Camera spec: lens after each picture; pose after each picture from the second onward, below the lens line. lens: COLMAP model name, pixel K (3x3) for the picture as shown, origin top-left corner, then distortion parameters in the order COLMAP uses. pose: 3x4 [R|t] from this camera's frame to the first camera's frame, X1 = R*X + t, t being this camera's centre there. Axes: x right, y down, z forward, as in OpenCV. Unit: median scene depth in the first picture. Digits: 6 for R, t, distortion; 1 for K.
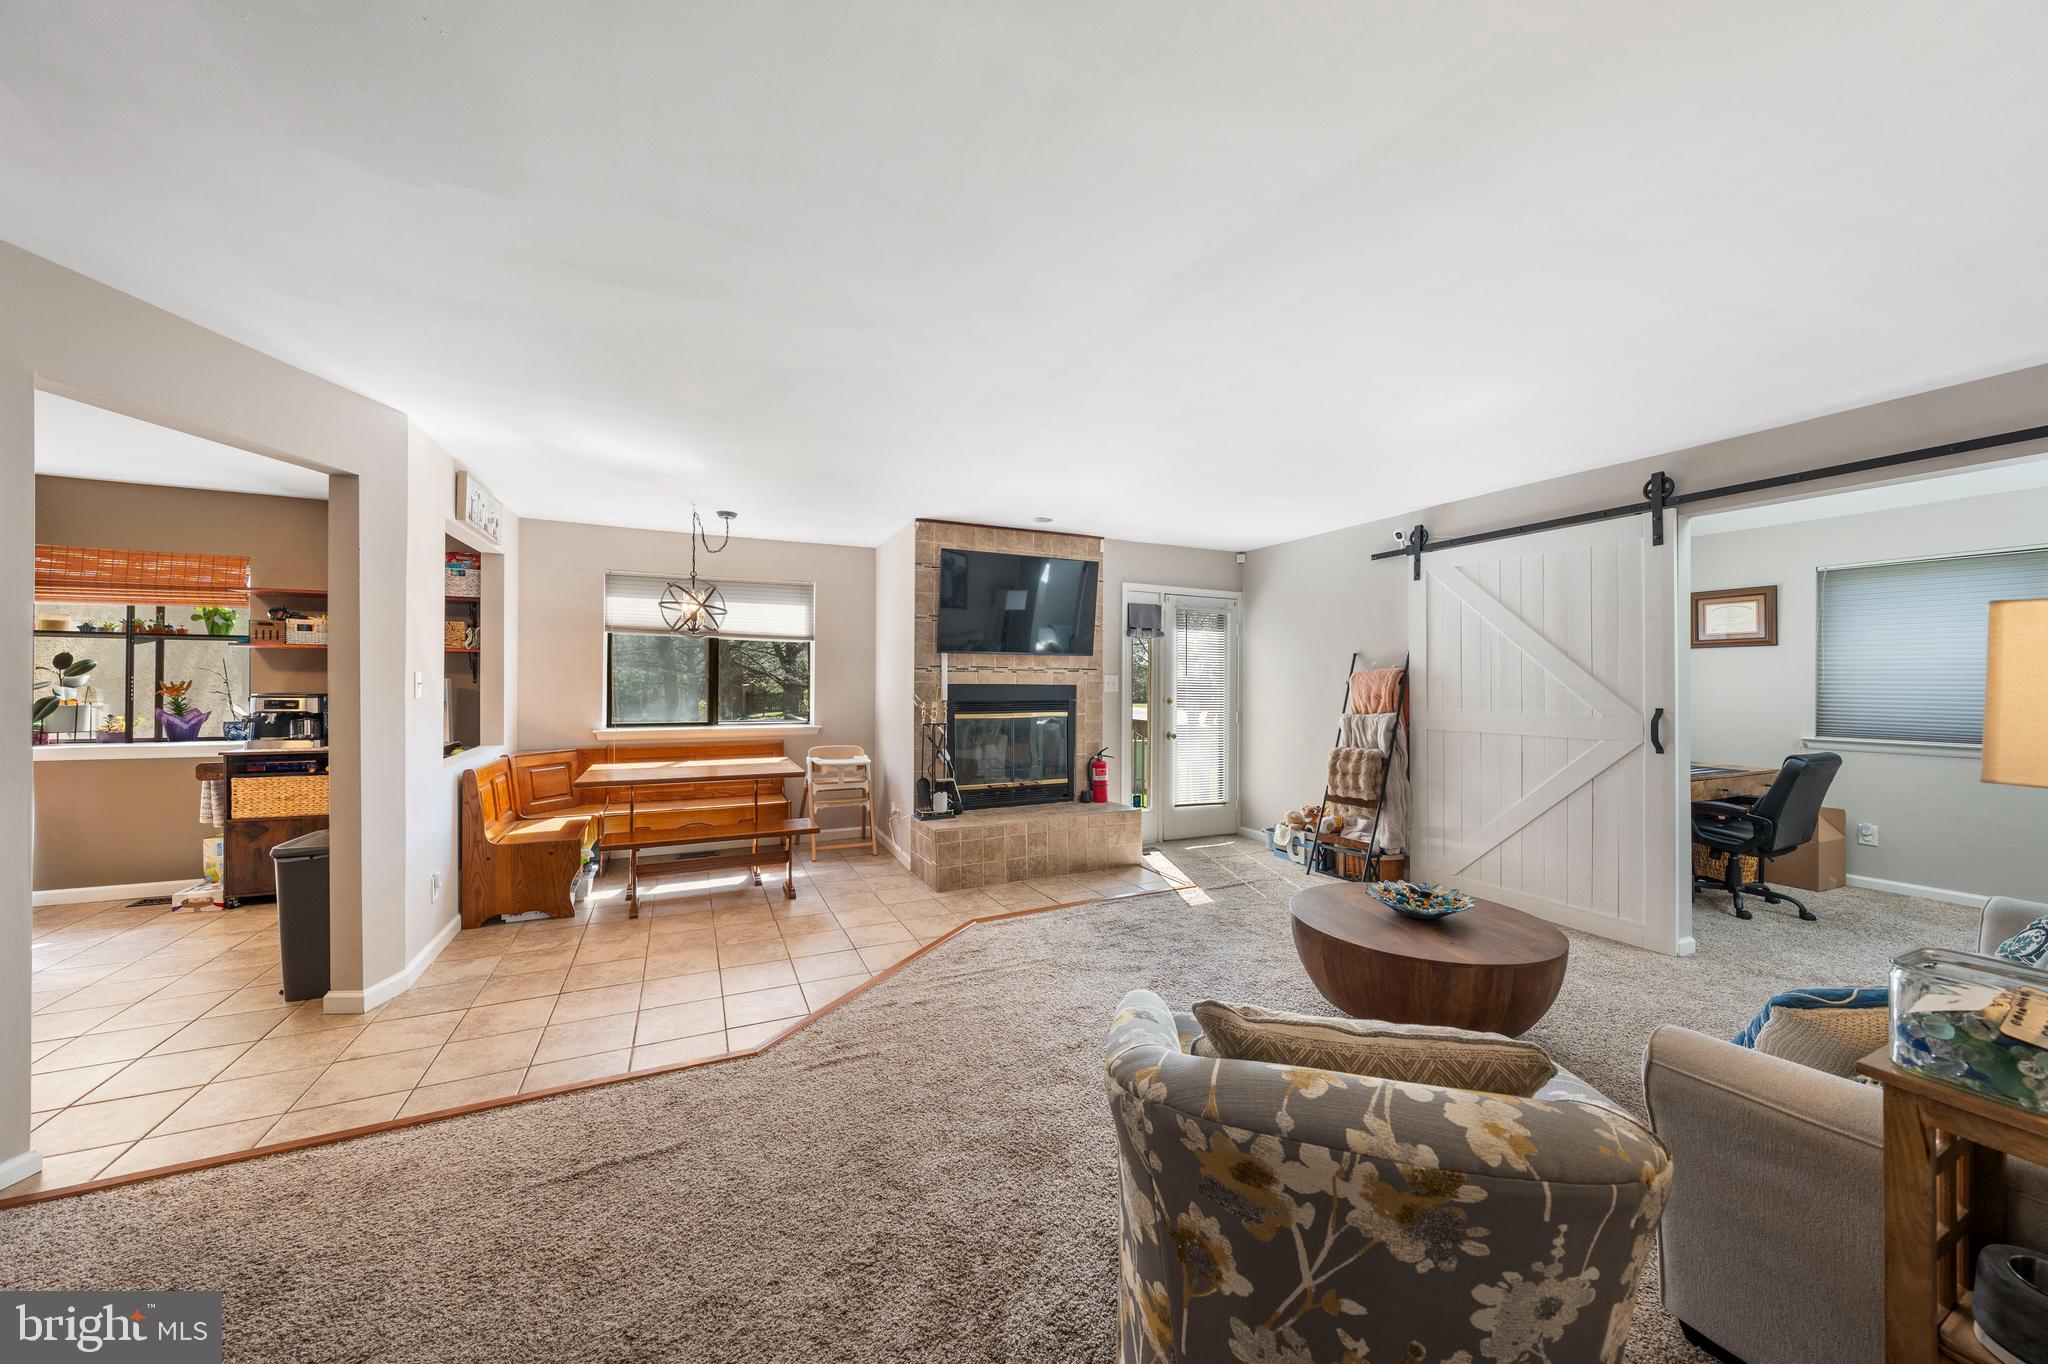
lens RADIAL K [[711.2, 0, 1037.6], [0, 711.2, 683.2], [0, 0, 1]] dist [0.000070, 0.000022]
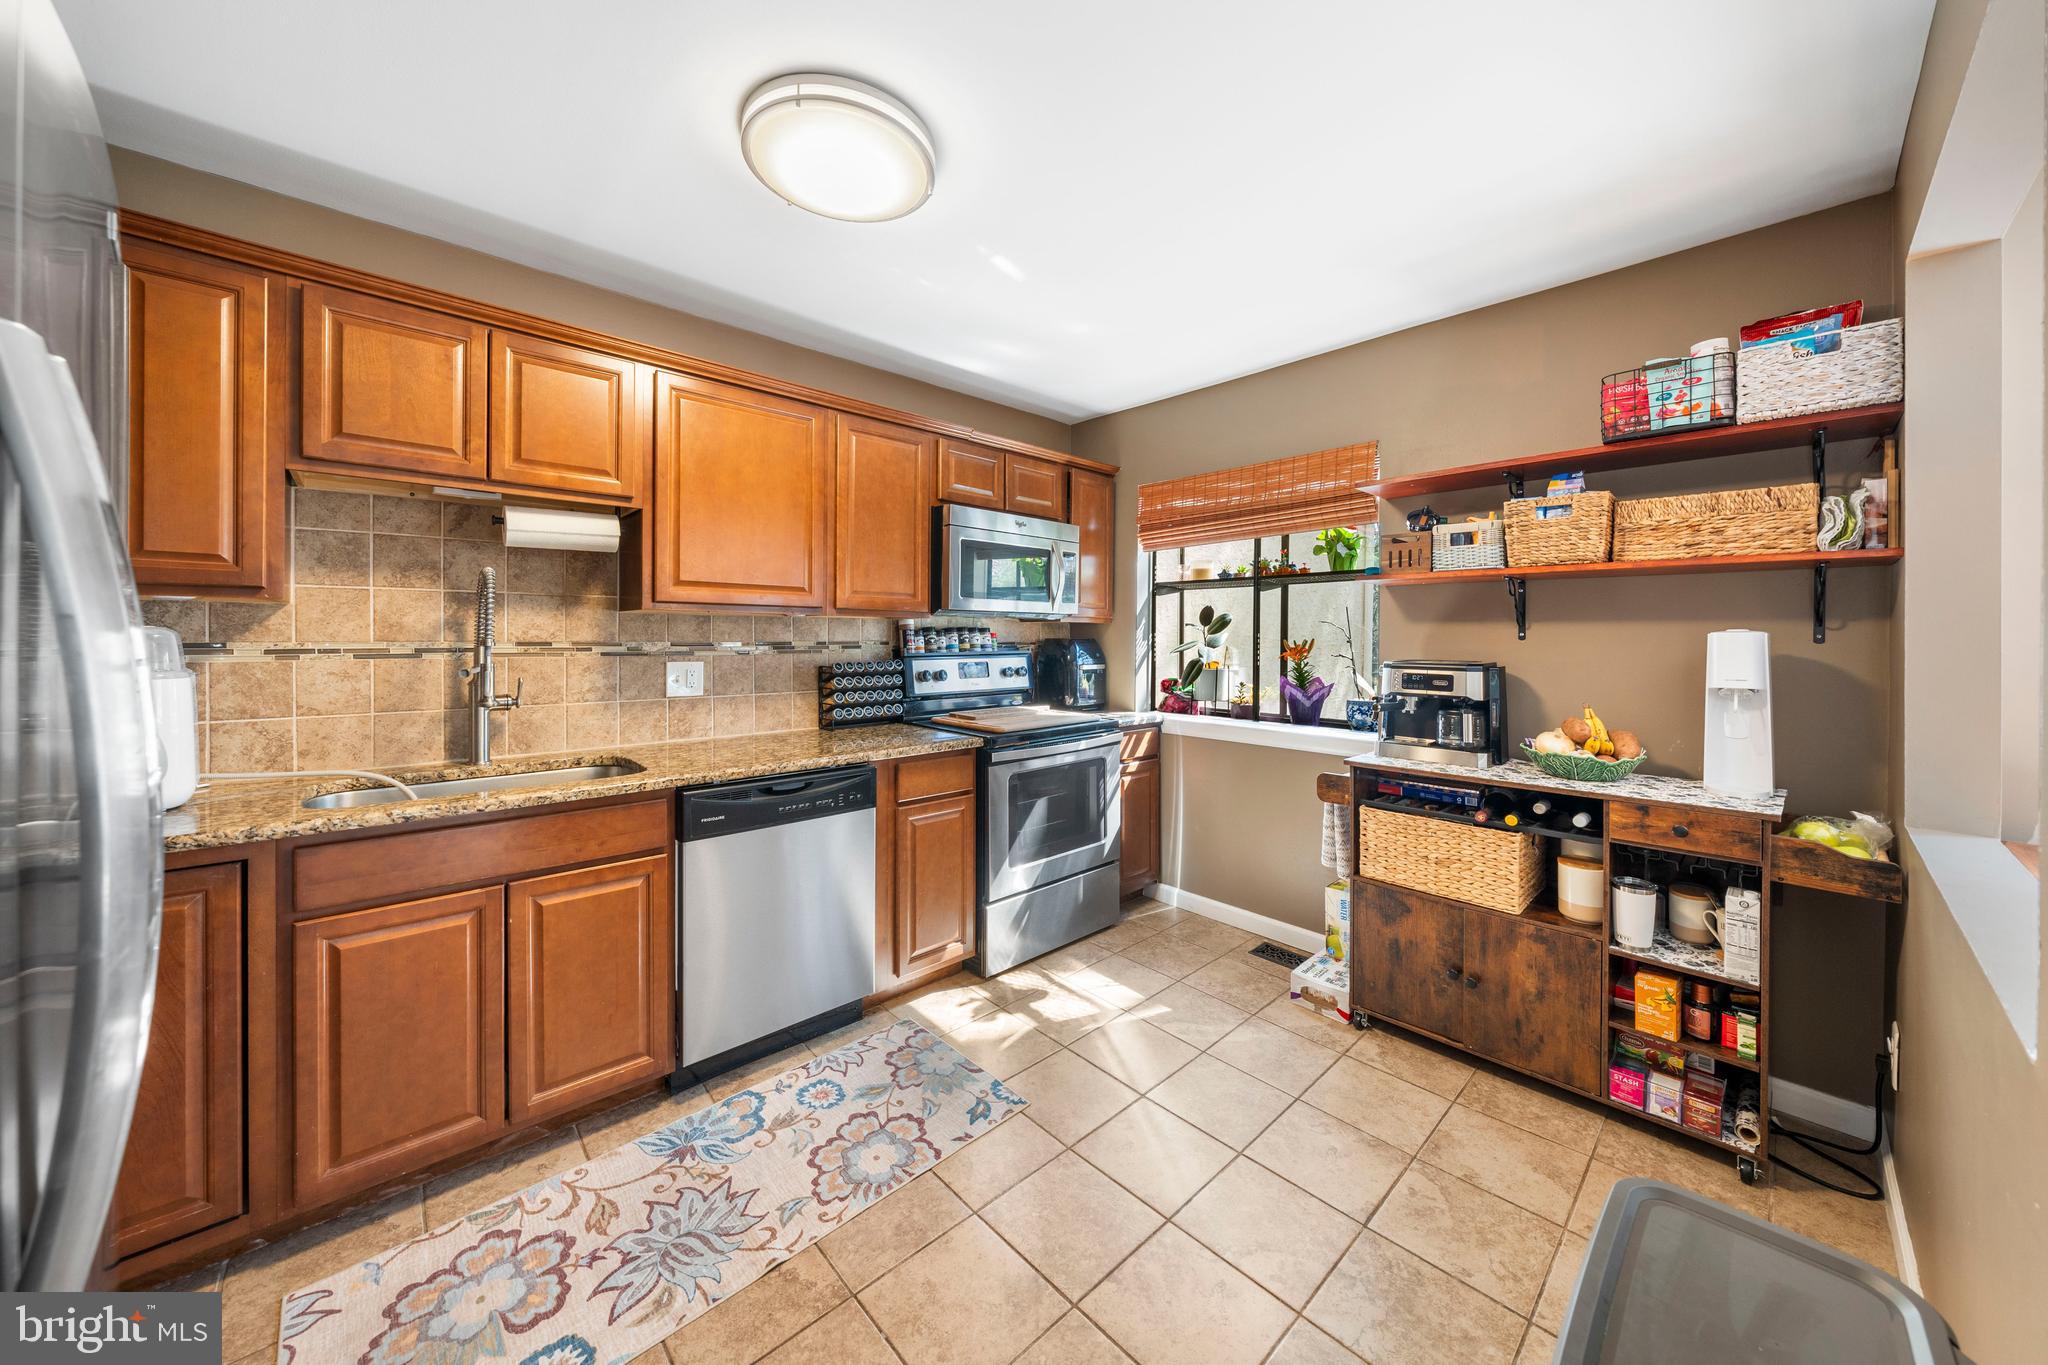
lens RADIAL K [[711.2, 0, 995.8], [0, 711.2, 642.3], [0, 0, 1]] dist [0.000070, 0.000022]
pose [[0.268191, 0.001126, -0.963365, -0.600397], [0.000564, 0.999999, 0.001326, -0.001479], [0.963365, -0.000899, 0.268191, 0.512055]]
